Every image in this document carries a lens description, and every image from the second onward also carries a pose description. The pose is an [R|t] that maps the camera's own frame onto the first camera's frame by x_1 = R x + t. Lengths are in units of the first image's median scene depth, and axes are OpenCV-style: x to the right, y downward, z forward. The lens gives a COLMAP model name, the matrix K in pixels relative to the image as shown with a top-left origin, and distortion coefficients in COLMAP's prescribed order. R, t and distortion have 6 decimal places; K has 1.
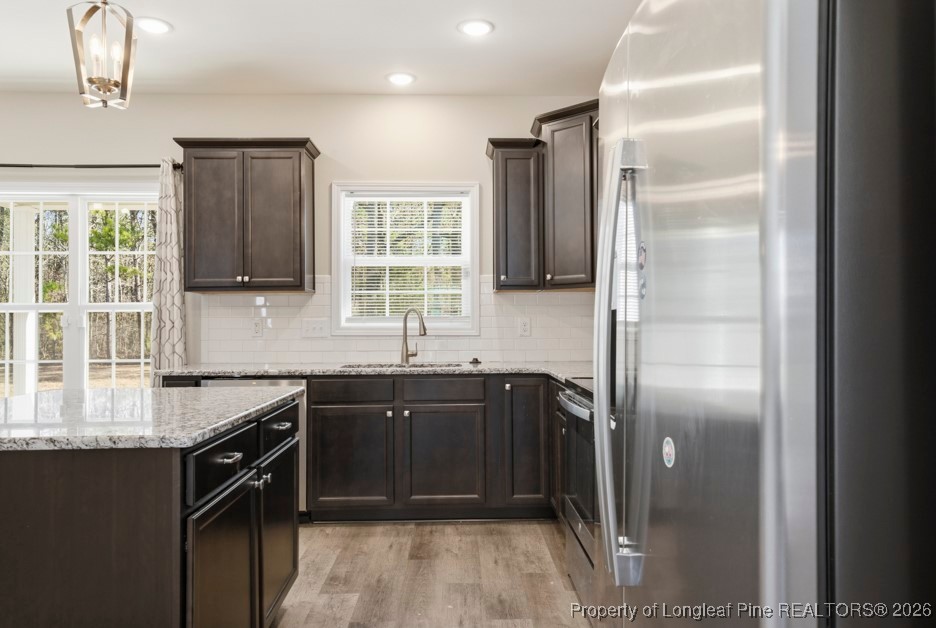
lens RADIAL K [[689.7, 0, 479.0], [0, 689.7, 329.7], [0, 0, 1]] dist [-0.002675, 0.063012]
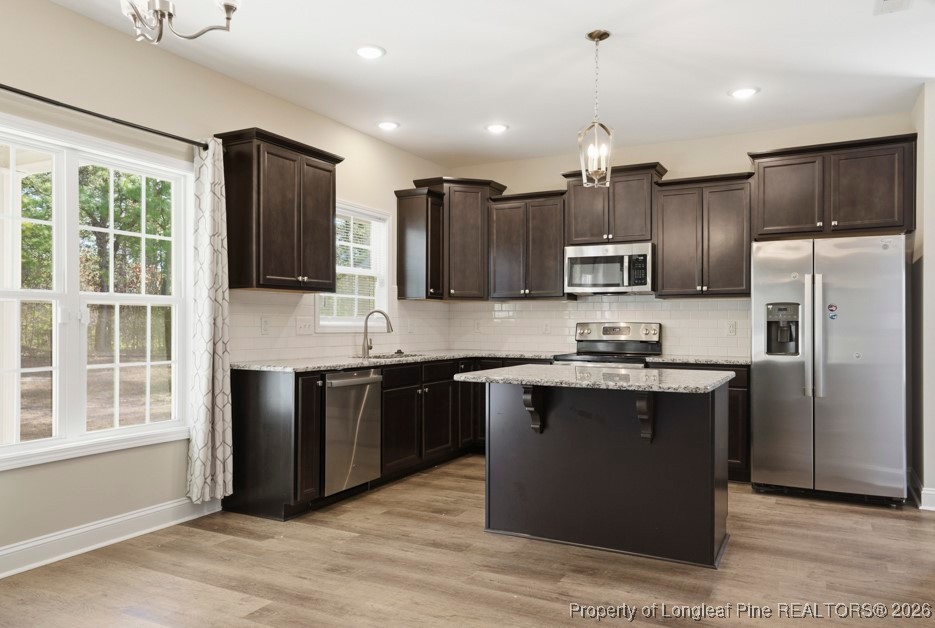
lens RADIAL K [[689.0, 0, 478.5], [0, 689.0, 329.7], [0, 0, 1]] dist [-0.002675, 0.063012]
pose [[0.483594, 0.001531, 0.875291, -1.068998], [0.000833, 0.999997, -0.002209, 0.006351], [-0.875292, 0.001797, 0.483591, 0.244740]]
